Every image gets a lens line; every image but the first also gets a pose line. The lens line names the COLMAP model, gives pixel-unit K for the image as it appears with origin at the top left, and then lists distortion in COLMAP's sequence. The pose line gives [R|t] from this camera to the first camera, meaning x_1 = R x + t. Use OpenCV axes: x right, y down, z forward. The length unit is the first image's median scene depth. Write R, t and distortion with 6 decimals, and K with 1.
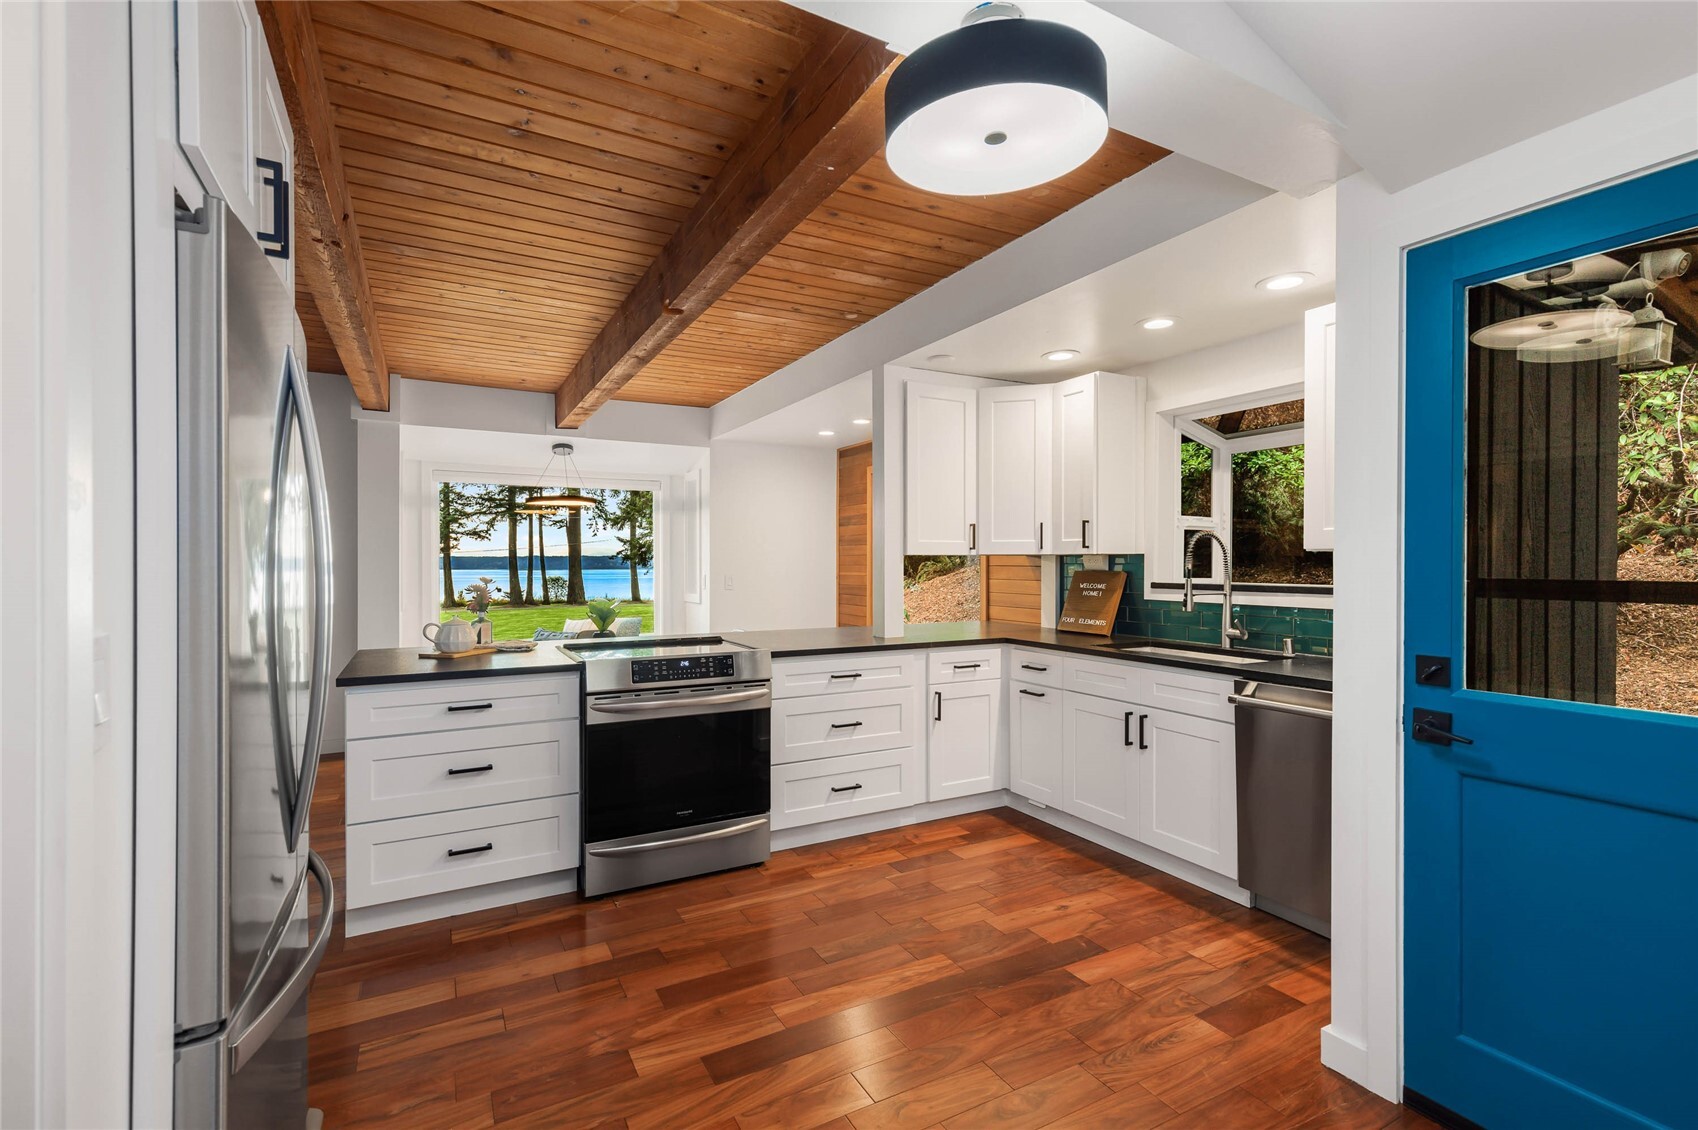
lens RADIAL K [[772.5, 0, 871.7], [0, 772.5, 566.5], [0, 0, 1]] dist [0.001416, -0.001121]
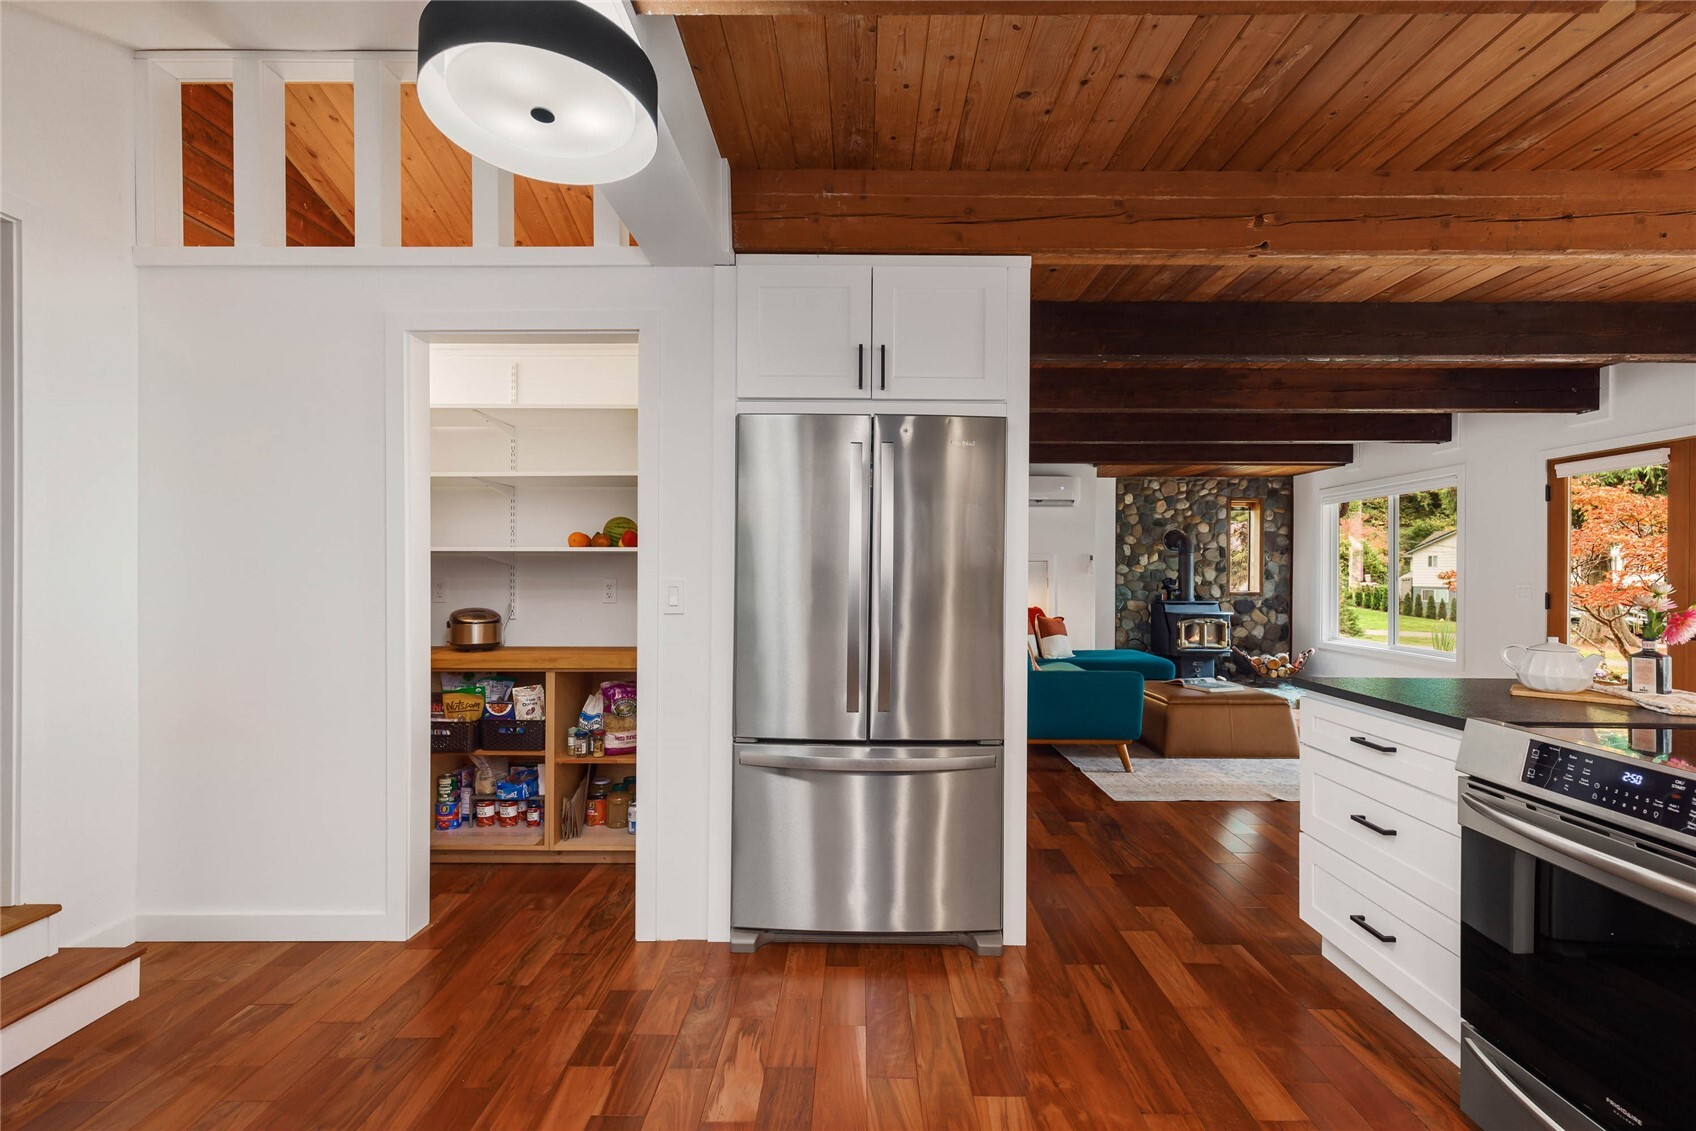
lens RADIAL K [[771.6, 0, 848.0], [0, 771.6, 568.6], [0, 0, 1]] dist [0.001416, -0.001121]
pose [[-0.502784, 0.000623, -0.864412, 0.449587], [-0.009781, 0.999932, 0.006409, 0.008104], [0.864357, 0.011677, -0.502744, 1.017278]]
